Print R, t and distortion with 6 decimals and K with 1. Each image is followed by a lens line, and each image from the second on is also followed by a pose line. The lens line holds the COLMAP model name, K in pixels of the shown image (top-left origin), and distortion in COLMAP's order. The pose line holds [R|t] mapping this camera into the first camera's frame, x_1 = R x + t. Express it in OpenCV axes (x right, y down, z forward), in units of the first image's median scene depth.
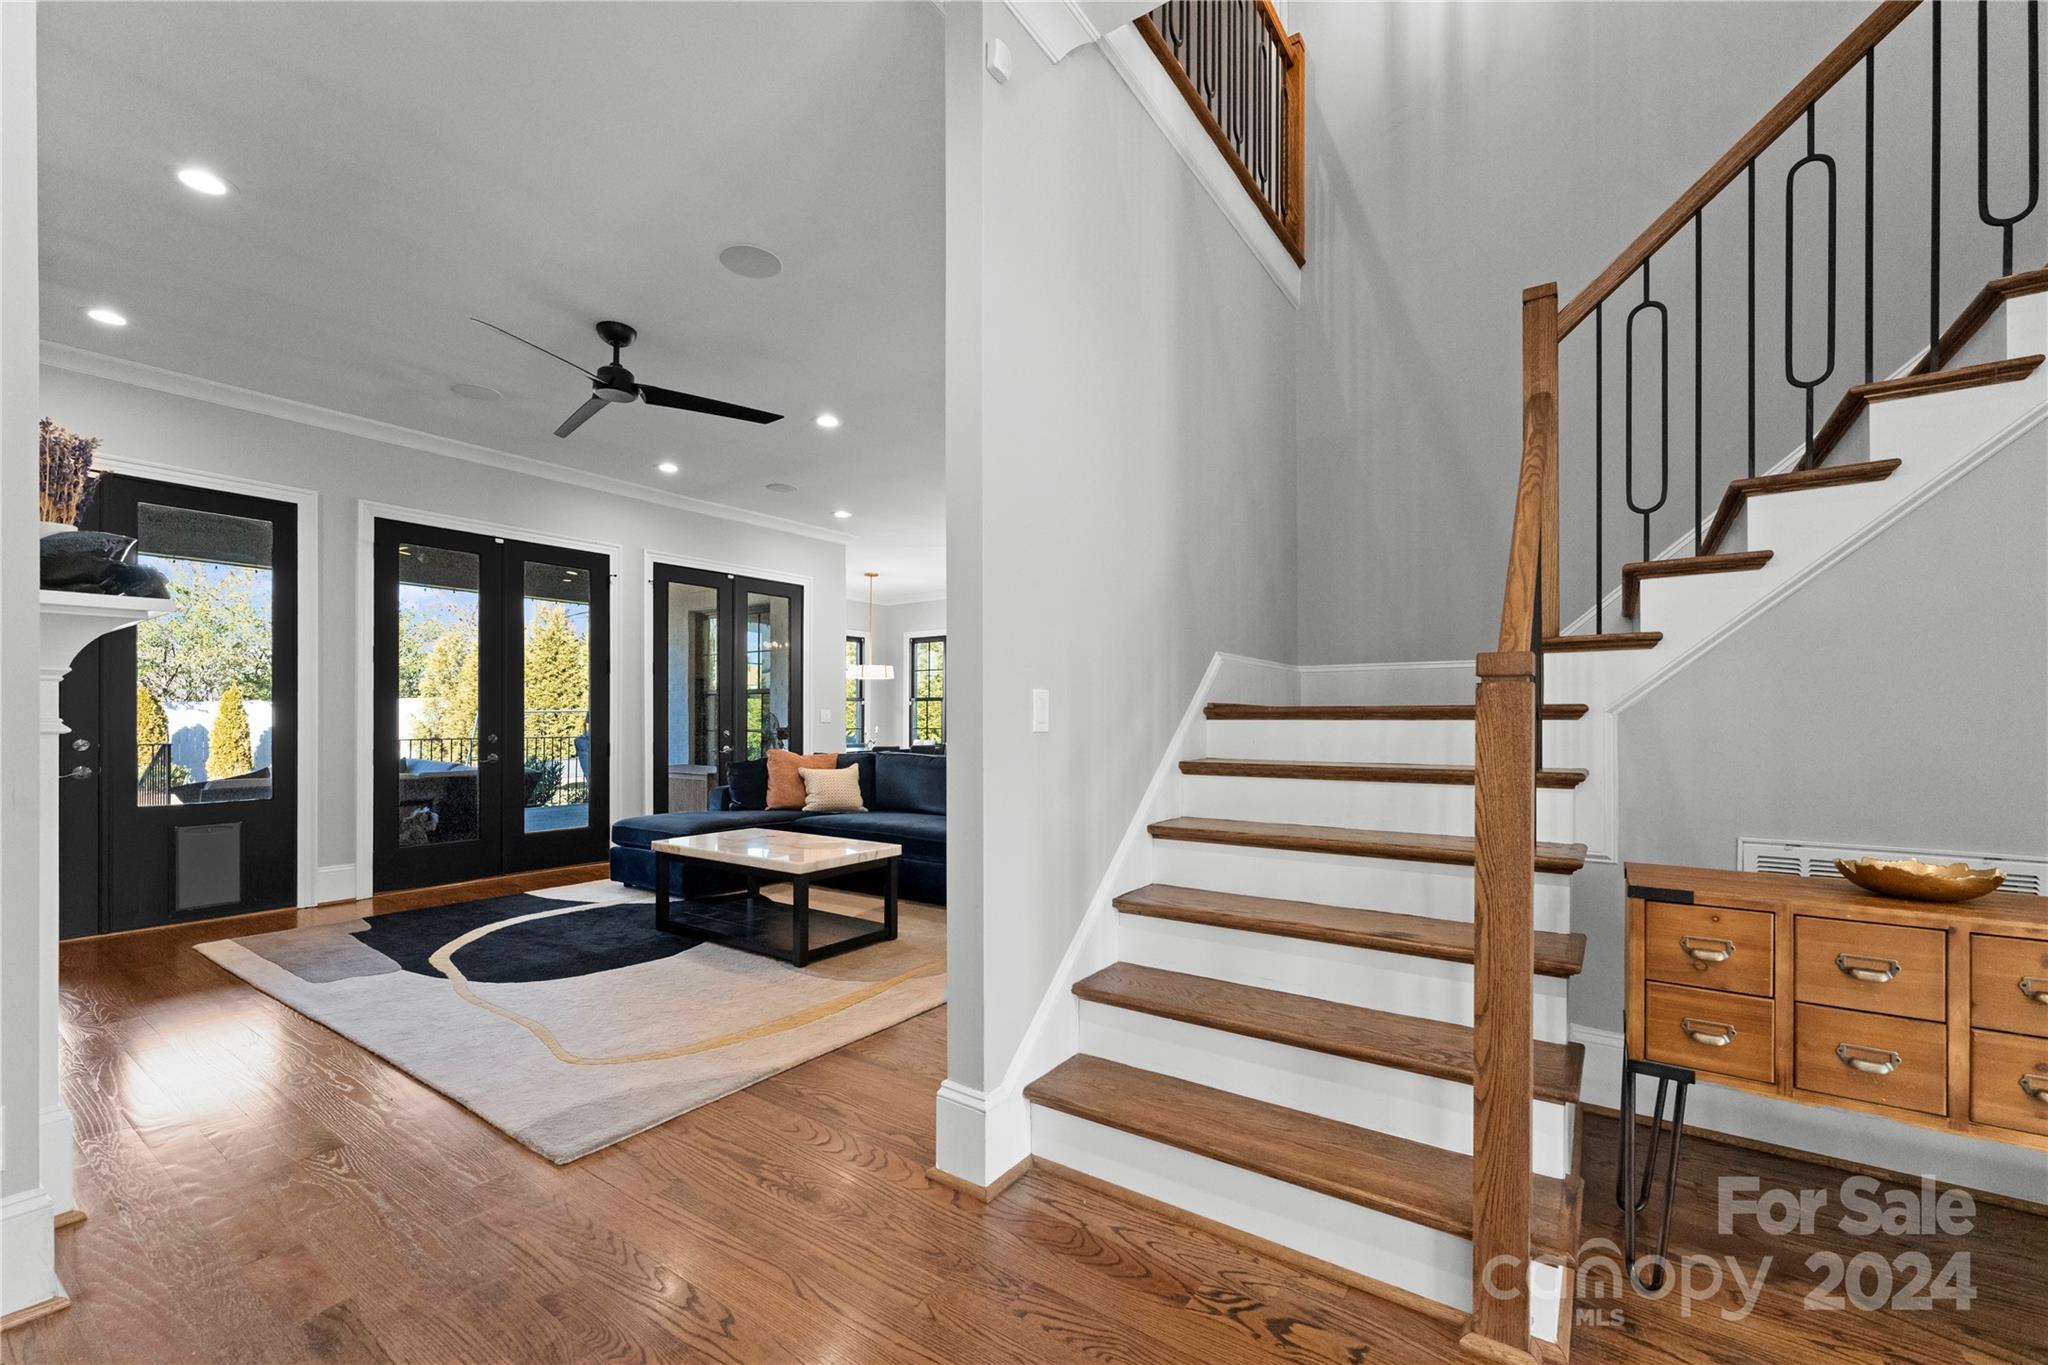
lens RADIAL K [[839.5, 0, 1029.0], [0, 839.5, 714.6], [0, 0, 1]] dist [-0.003963, -0.000749]
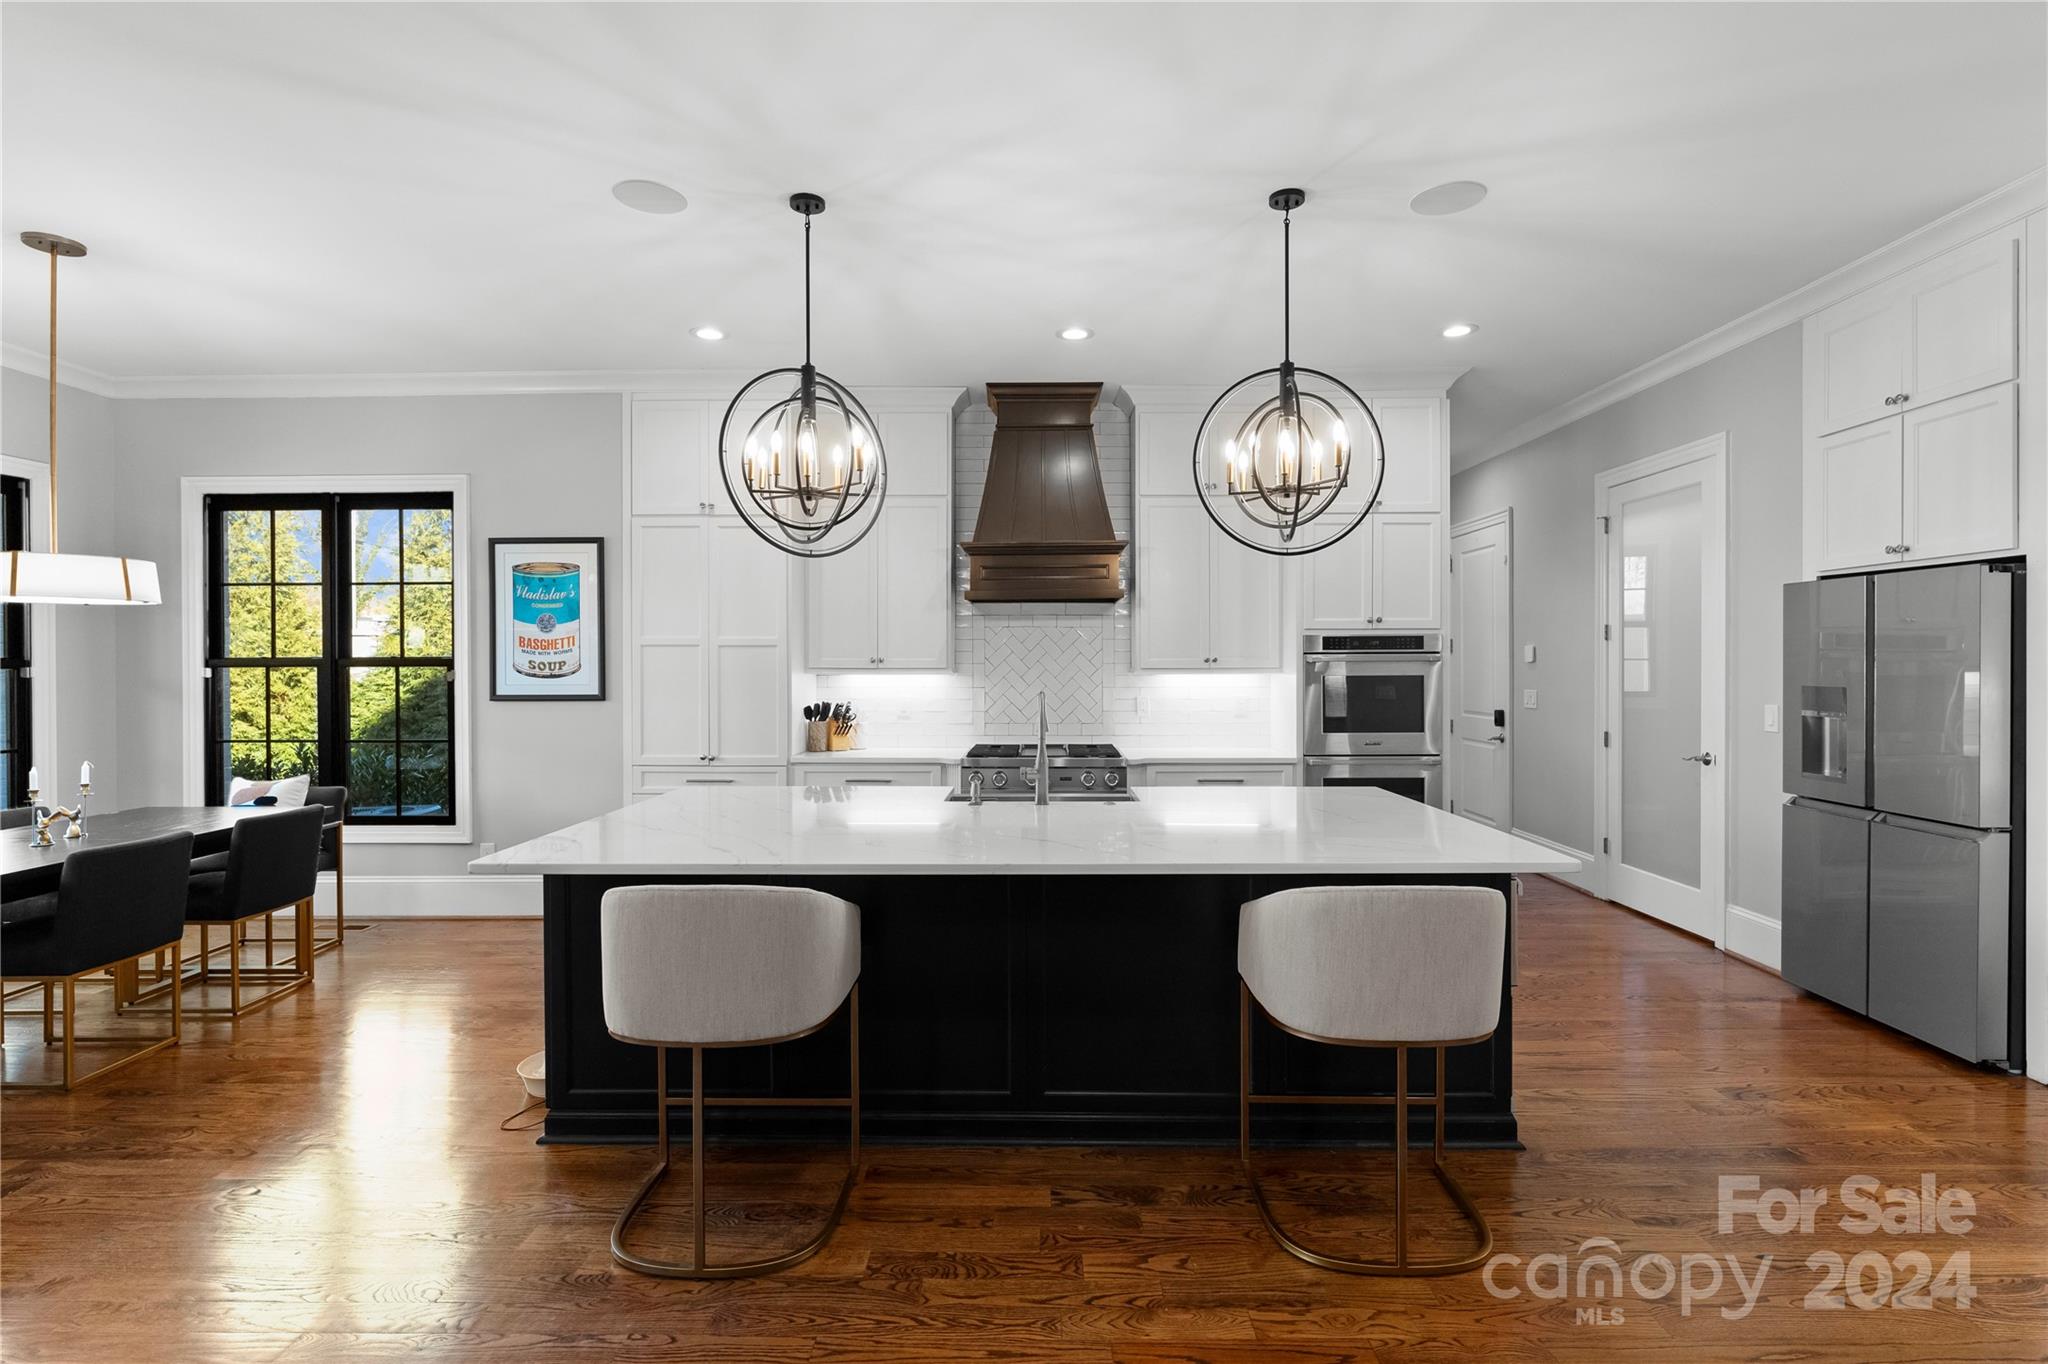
lens RADIAL K [[983.4, 0, 1011.6], [0, 983.4, 673.7], [0, 0, 1]] dist [-0.004234, -0.003711]
pose [[0.824610, -0.009517, 0.565621, -0.209370], [0.000603, 0.999873, 0.015945, -0.047341], [-0.565701, -0.012808, 0.824511, 1.063253]]
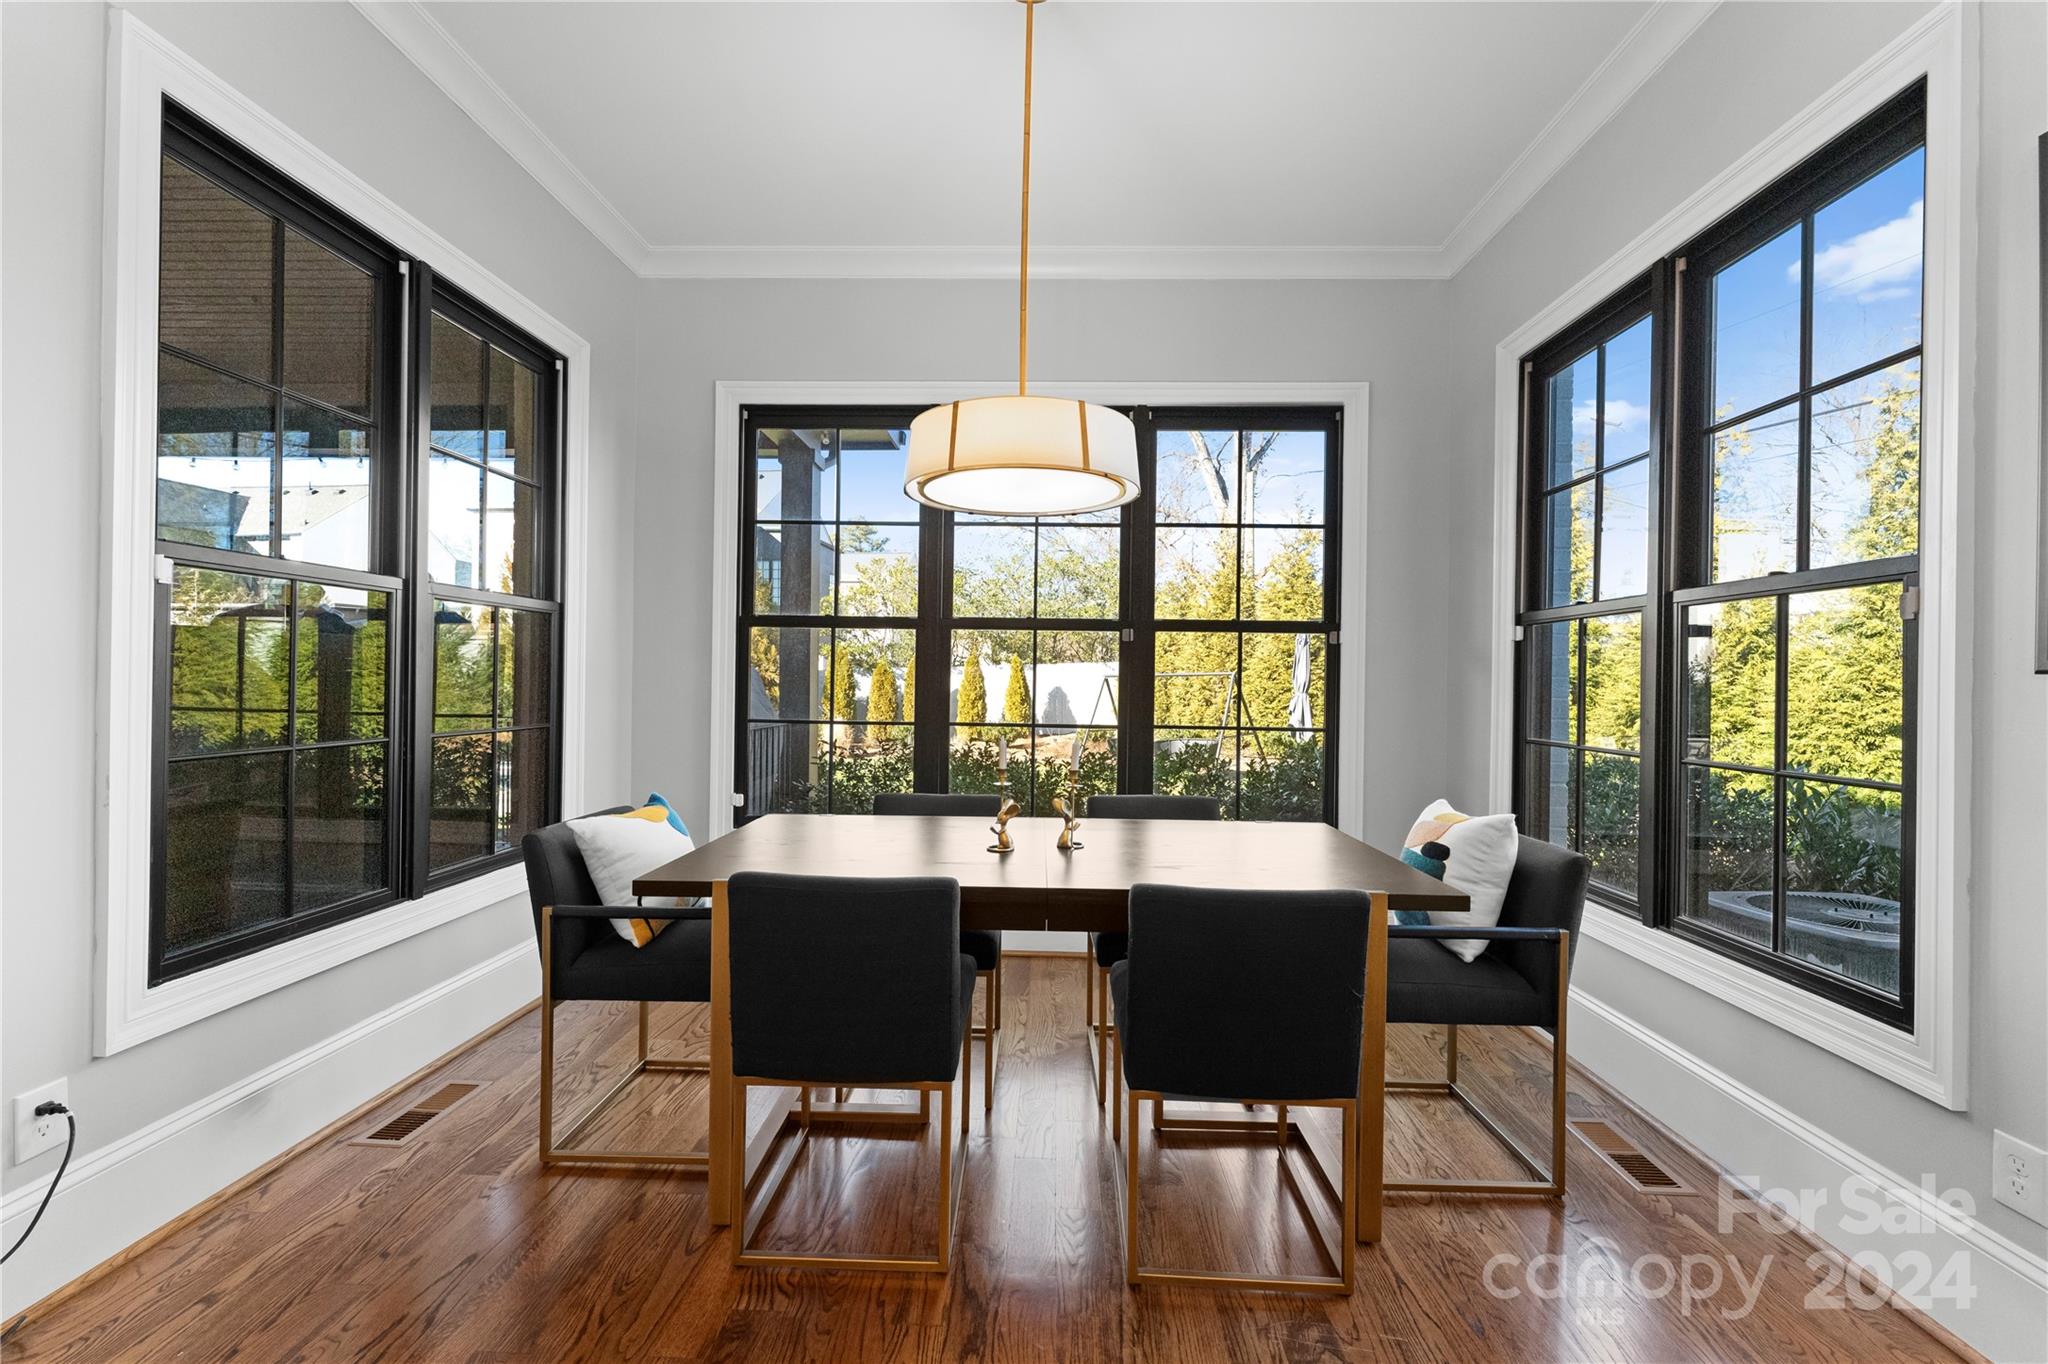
lens RADIAL K [[839.5, 0, 1028.7], [0, 839.5, 675.3], [0, 0, 1]] dist [-0.003963, -0.000749]
pose [[0.549555, 0.000876, -0.835457, -0.034593], [-0.007274, 0.999967, -0.003736, 0.000081], [0.835426, 0.008131, 0.549543, 1.801886]]
